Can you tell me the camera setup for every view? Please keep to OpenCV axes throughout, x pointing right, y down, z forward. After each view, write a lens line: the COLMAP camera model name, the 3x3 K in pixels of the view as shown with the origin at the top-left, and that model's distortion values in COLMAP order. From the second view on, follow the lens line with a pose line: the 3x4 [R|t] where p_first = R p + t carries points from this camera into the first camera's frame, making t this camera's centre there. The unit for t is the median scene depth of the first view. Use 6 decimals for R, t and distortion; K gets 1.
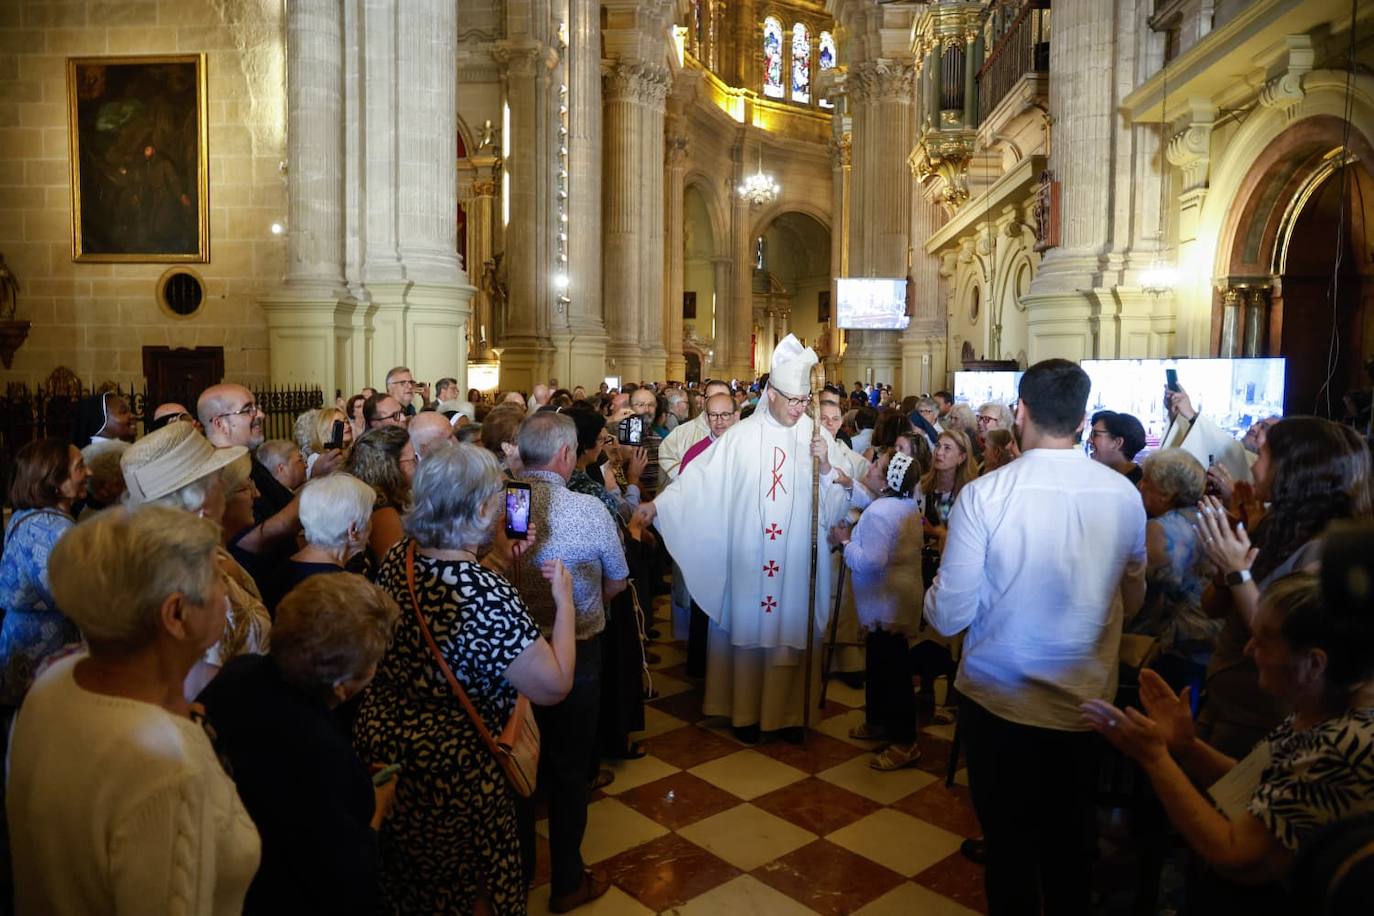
lens RADIAL K [[932.5, 0, 687.0], [0, 932.5, 458.0], [0, 0, 1]] dist [-0.103473, 0.063711]
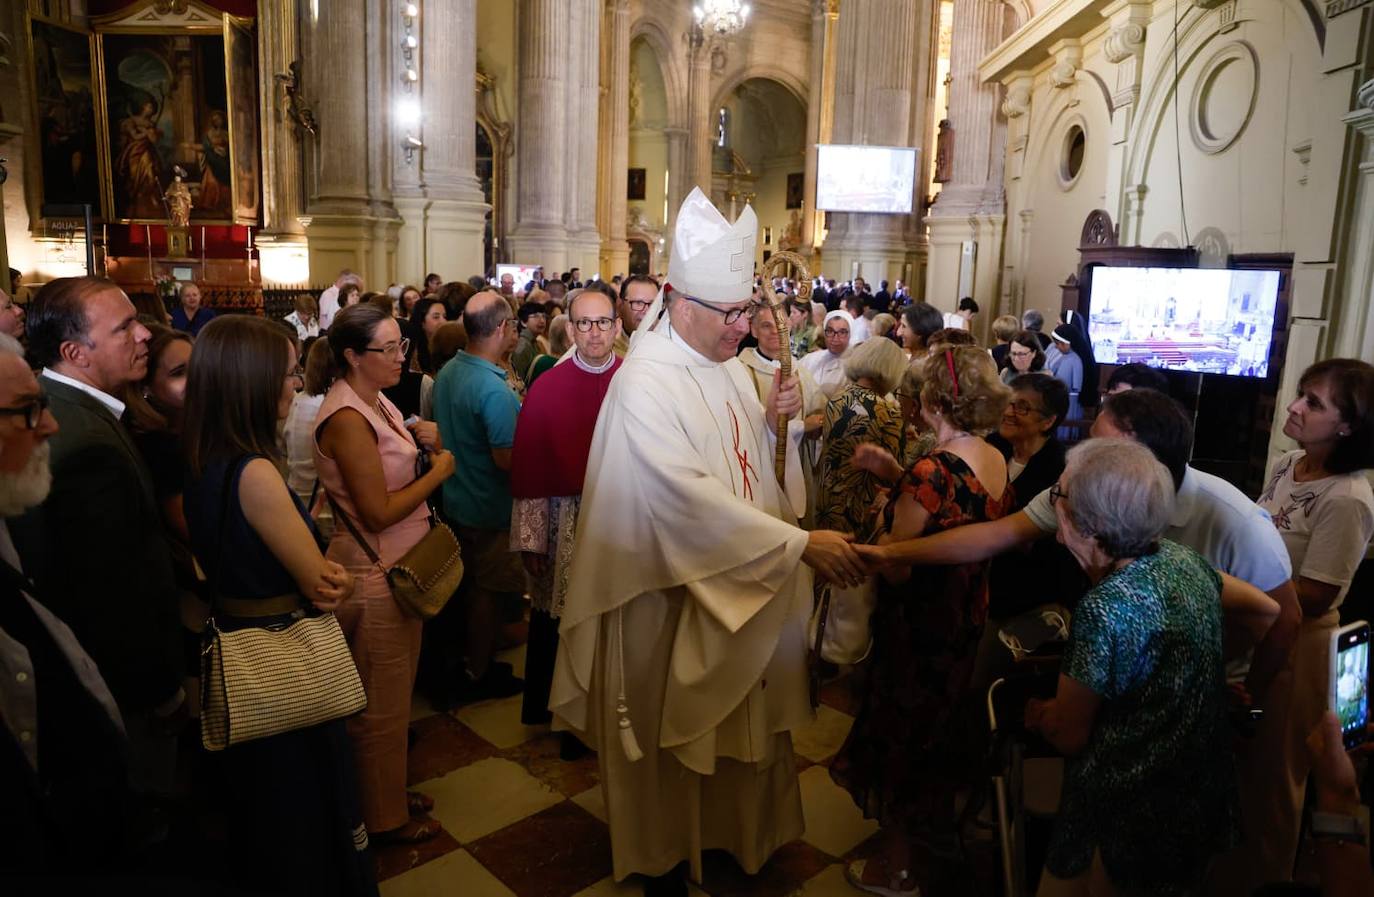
lens RADIAL K [[971.5, 0, 662.3], [0, 971.5, 448.2], [0, 0, 1]] dist [-0.079219, 0.002319]
pose [[0.999597, 0.015852, 0.023570, 0.014673], [-0.018032, 0.995278, 0.095380, -0.014190], [-0.021947, -0.095767, 0.995162, 0.169674]]
